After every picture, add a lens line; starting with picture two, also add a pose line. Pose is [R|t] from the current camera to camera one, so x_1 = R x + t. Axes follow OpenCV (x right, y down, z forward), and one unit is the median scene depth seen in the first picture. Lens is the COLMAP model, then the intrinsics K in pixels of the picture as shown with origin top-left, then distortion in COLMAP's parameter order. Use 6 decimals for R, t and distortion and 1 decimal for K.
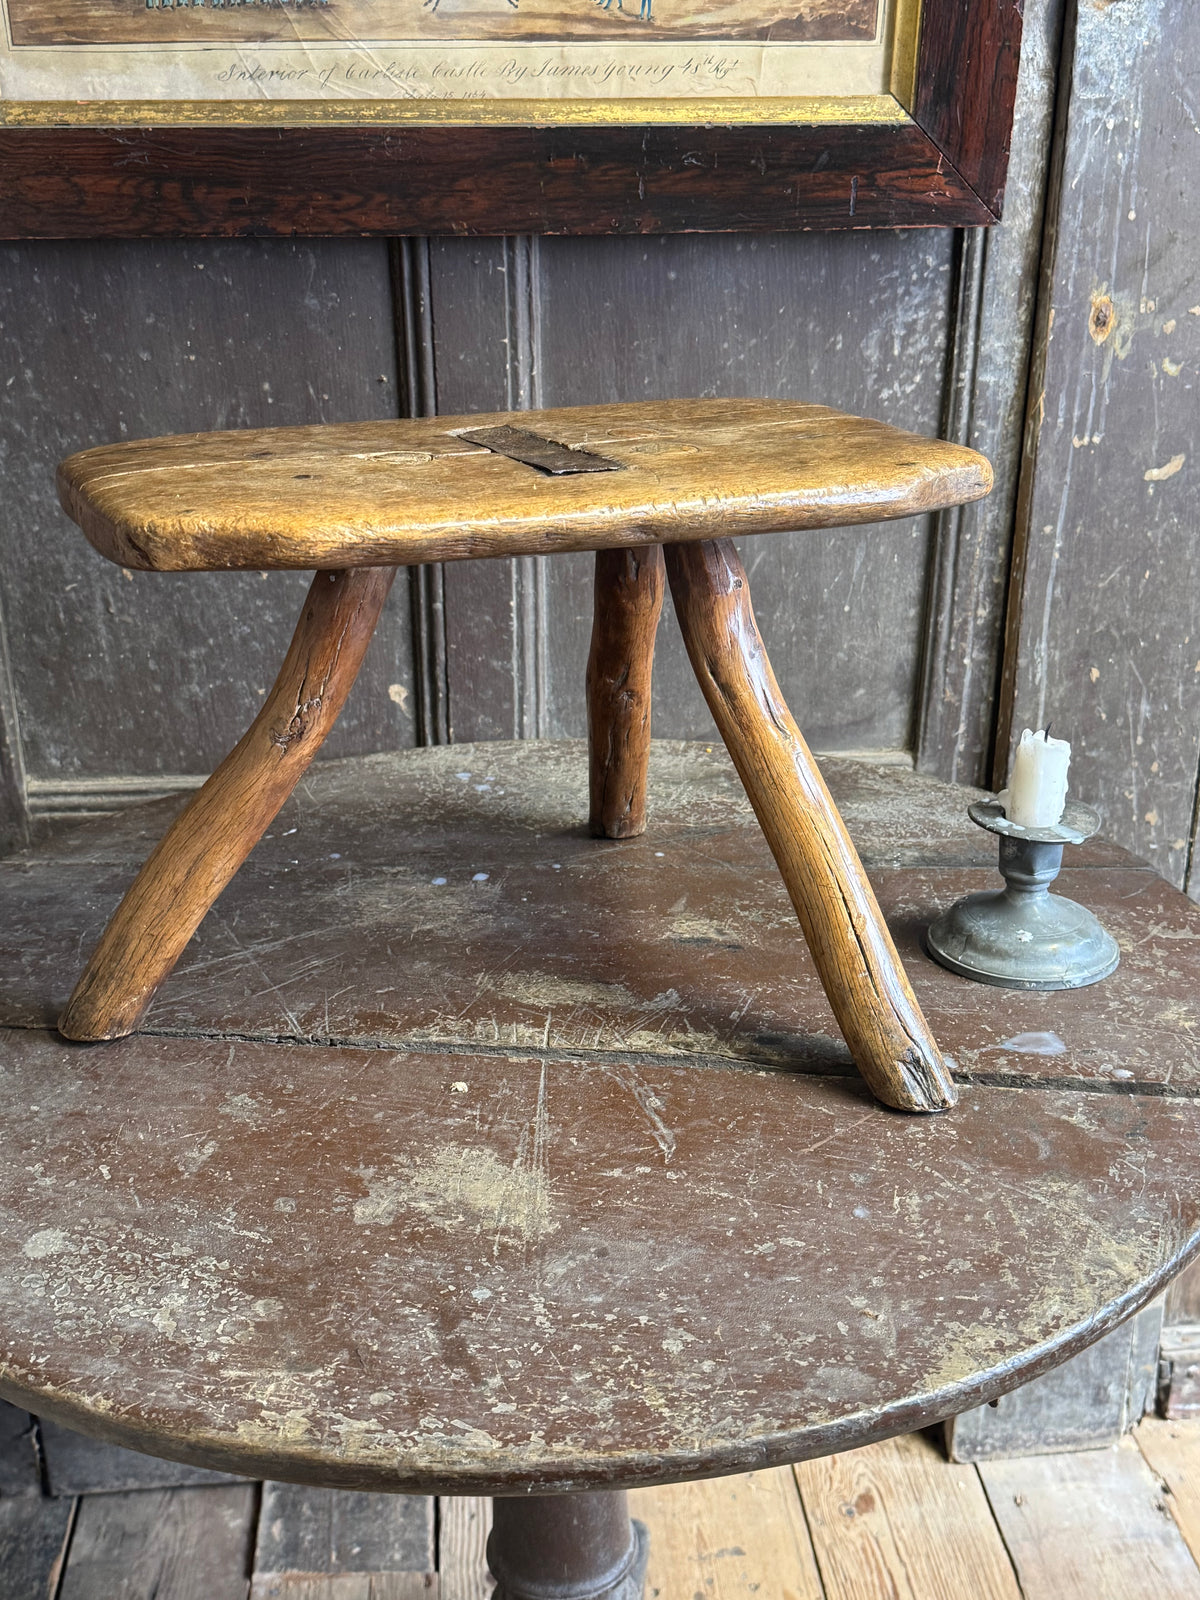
lens RADIAL K [[1792.4, 0, 596.1], [0, 1792.4, 838.7], [0, 0, 1]] dist [0.113635, -0.000643]
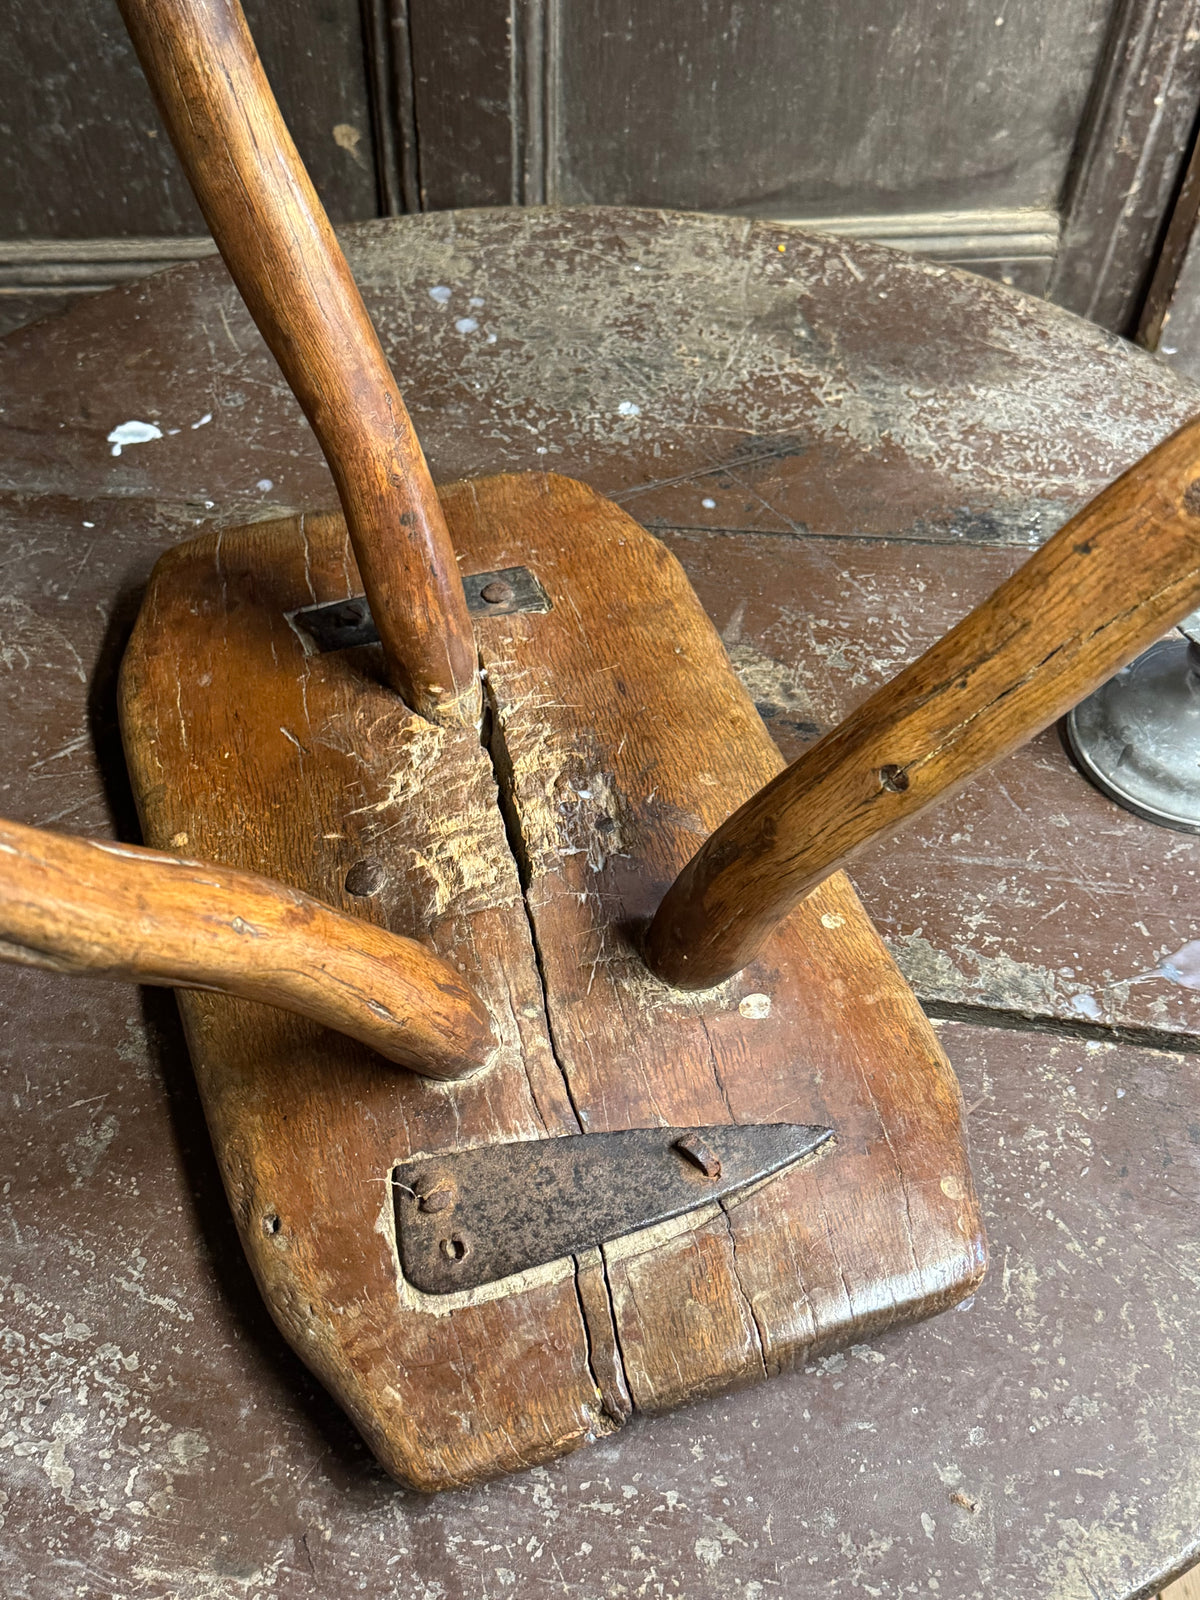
lens RADIAL K [[1846.9, 0, 583.5], [0, 1846.9, 800.5], [0, 0, 1]] dist [0.182503, -0.425370]
pose [[0.999581, 0.028795, 0.003002, -0.016337], [-0.026783, 0.880339, 0.473589, -0.271759], [0.010994, -0.473471, 0.880741, 0.307593]]
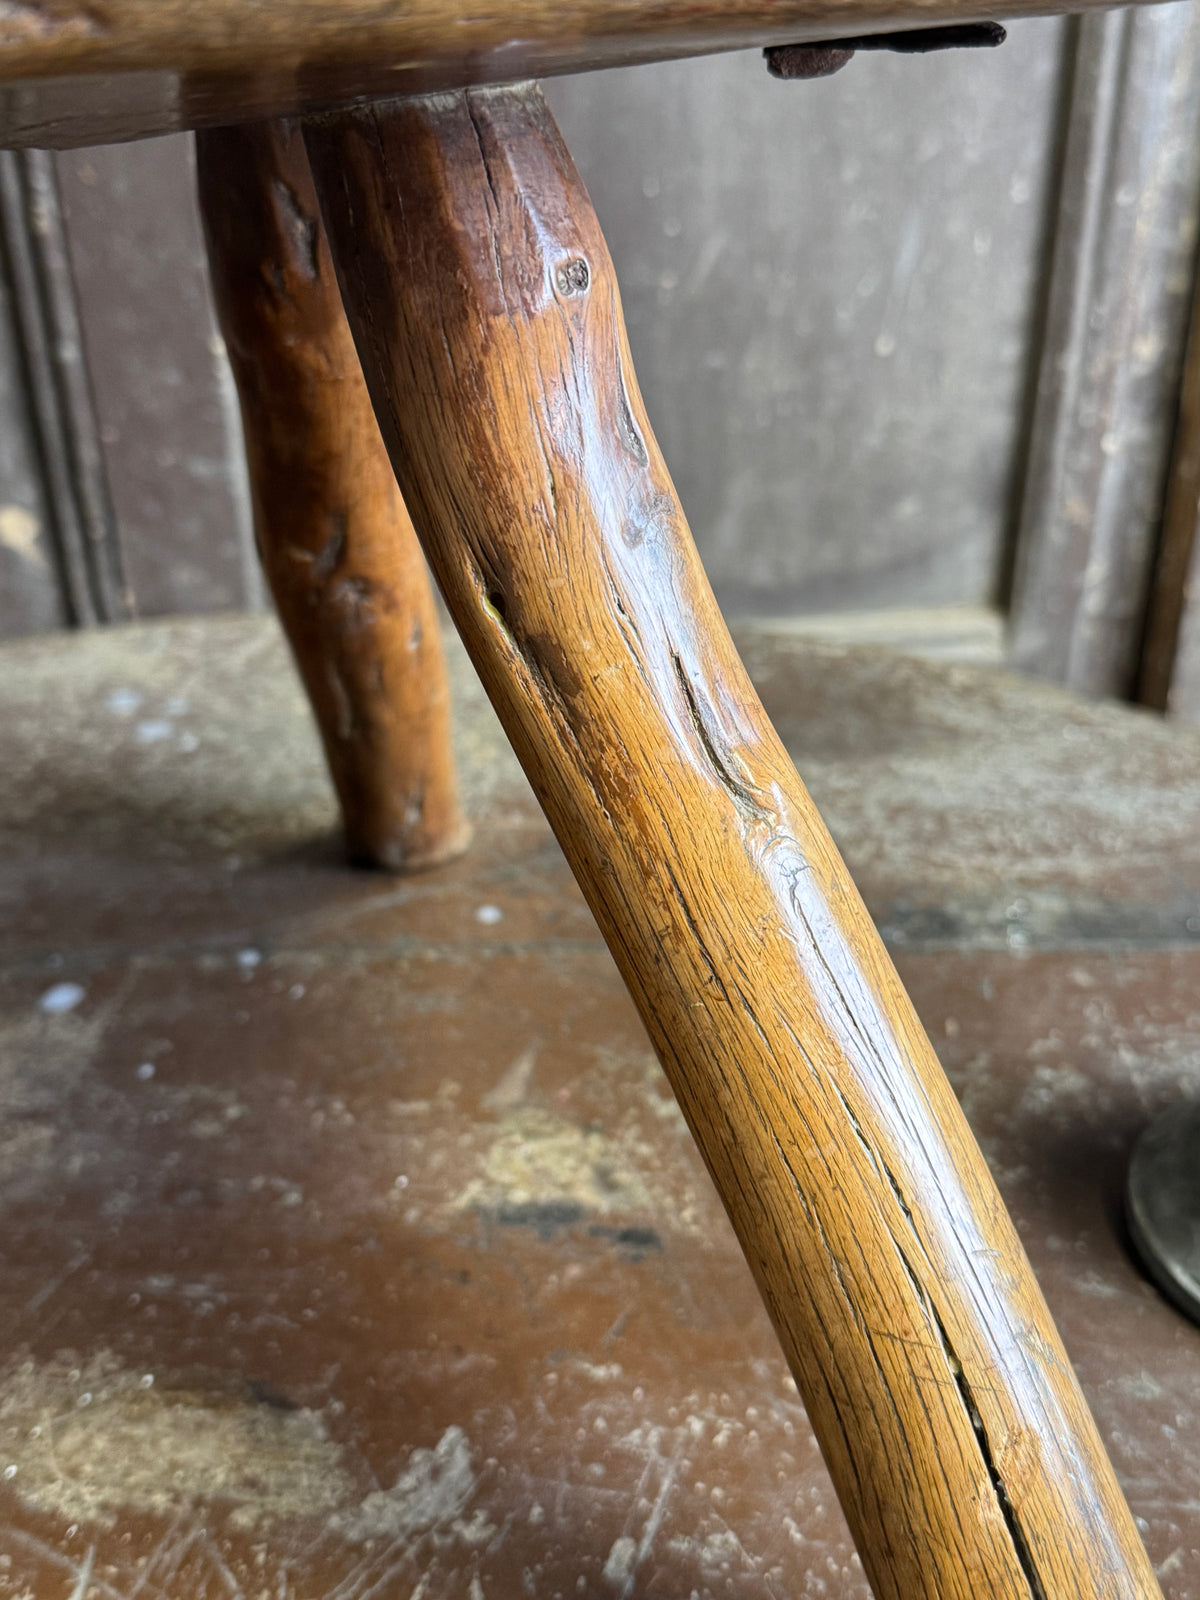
lens RADIAL K [[1897.0, 0, 600.0], [0, 1897.0, 800.0], [0, 0, 1]] dist [0.174725, -0.467785]
pose [[0.999734, -0.020156, 0.011179, 0.065760], [0.018862, 0.994216, 0.105730, -0.078402], [-0.013246, -0.105491, 0.994332, 0.591016]]
